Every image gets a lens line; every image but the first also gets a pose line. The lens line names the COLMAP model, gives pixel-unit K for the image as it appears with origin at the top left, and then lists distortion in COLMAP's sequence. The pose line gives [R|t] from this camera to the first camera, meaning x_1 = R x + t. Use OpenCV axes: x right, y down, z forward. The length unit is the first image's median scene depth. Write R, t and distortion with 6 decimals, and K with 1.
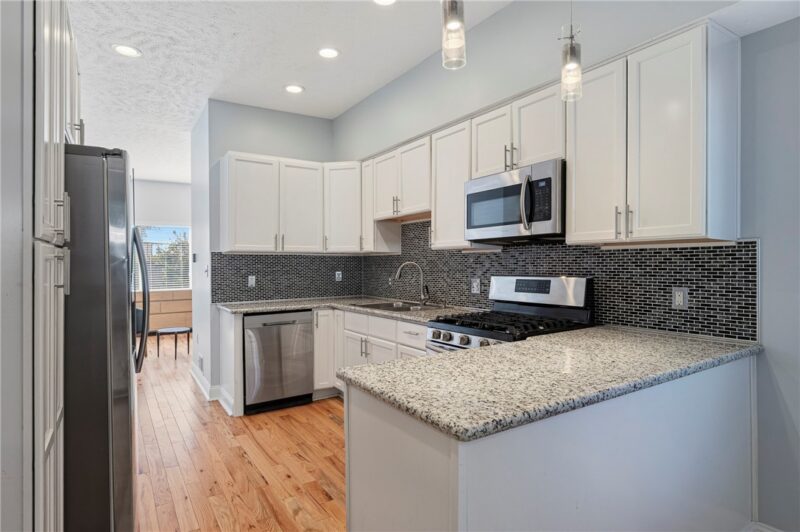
lens RADIAL K [[438.3, 0, 400.0], [0, 438.3, 266.0], [0, 0, 1]] dist [0.000256, 0.000012]
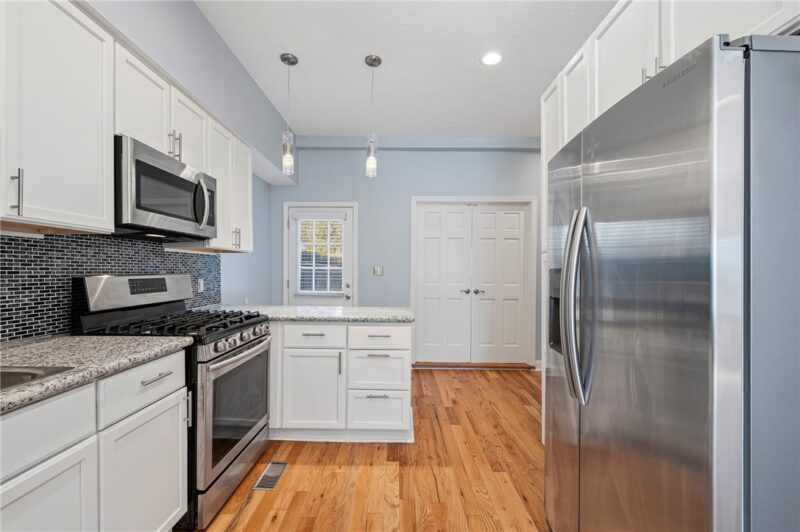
lens RADIAL K [[346.0, 0, 400.8], [0, 346.0, 271.3], [0, 0, 1]] dist [-0.000992, -0.000186]
pose [[-0.837179, -0.001228, 0.546927, -0.548742], [-0.000469, 0.999999, 0.001526, 0.015301], [-0.546928, 0.001021, -0.837179, 1.360815]]
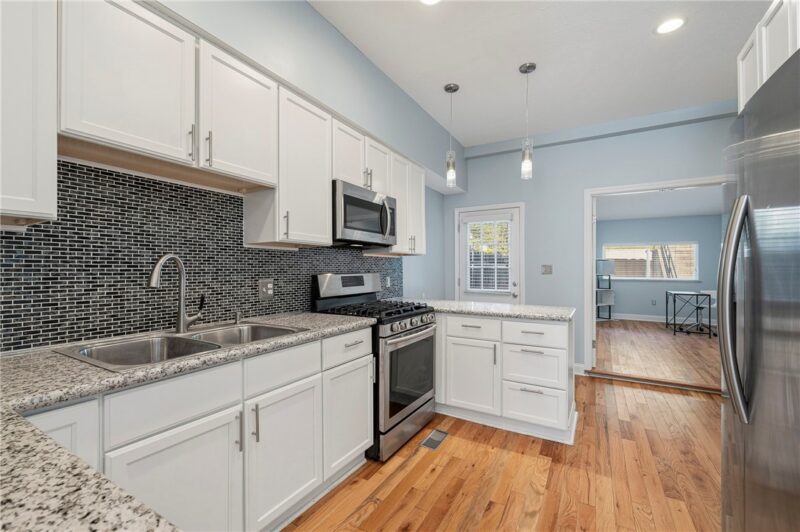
lens RADIAL K [[344.7, 0, 398.0], [0, 344.7, 267.3], [0, 0, 1]] dist [-0.000208, 0.000008]
pose [[-0.448641, 0.009943, 0.893657, -0.679138], [0.004418, 0.999951, -0.008908, 0.015810], [-0.893701, -0.000049, -0.448662, 1.379490]]
